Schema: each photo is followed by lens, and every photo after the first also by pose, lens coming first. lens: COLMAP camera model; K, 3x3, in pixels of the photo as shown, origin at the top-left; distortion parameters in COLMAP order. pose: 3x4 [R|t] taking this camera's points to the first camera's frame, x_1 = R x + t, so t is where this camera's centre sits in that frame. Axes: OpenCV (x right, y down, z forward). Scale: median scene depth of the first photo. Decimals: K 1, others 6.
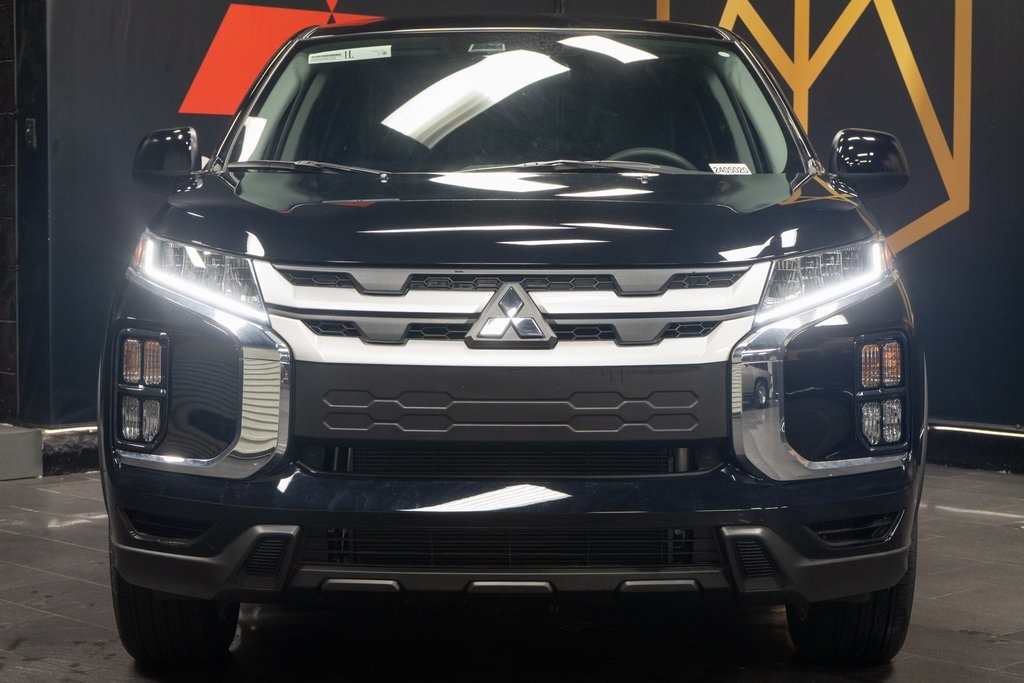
lens RADIAL K [[2062.7, 0, 512.0], [0, 2062.7, 341.5], [0, 0, 1]] dist [0.129602, -0.103006]
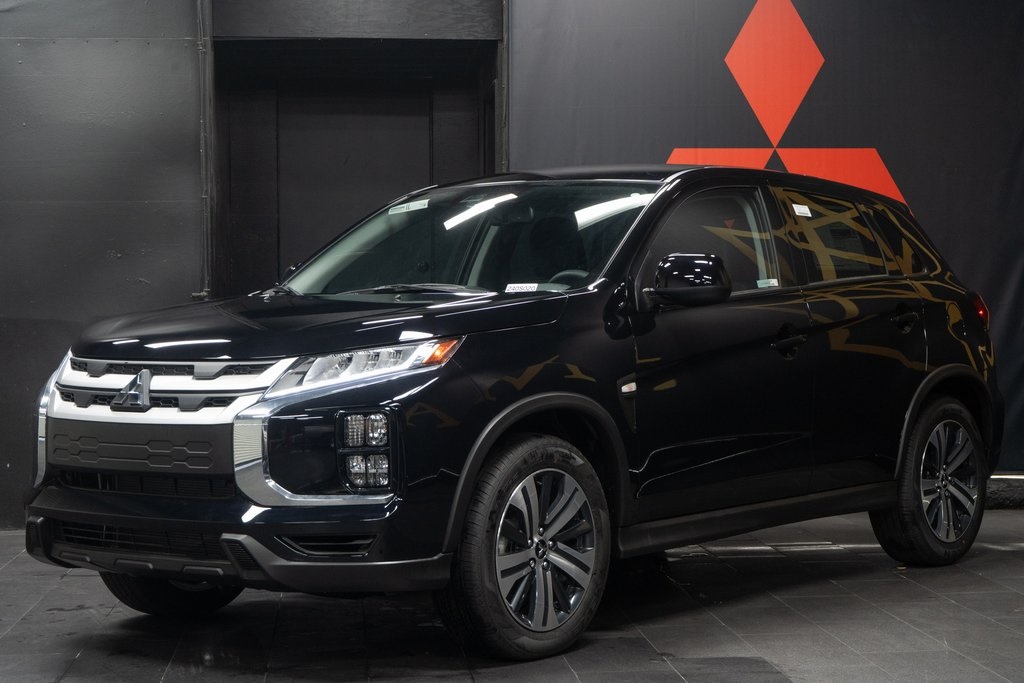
lens RADIAL K [[2062.7, 0, 512.0], [0, 2062.7, 341.5], [0, 0, 1]] dist [0.129602, -0.103006]
pose [[0.795460, 0.003954, -0.605993, 1.169432], [-0.030493, 0.998973, -0.033509, -0.005634], [0.605238, 0.045134, 0.794764, -0.079323]]
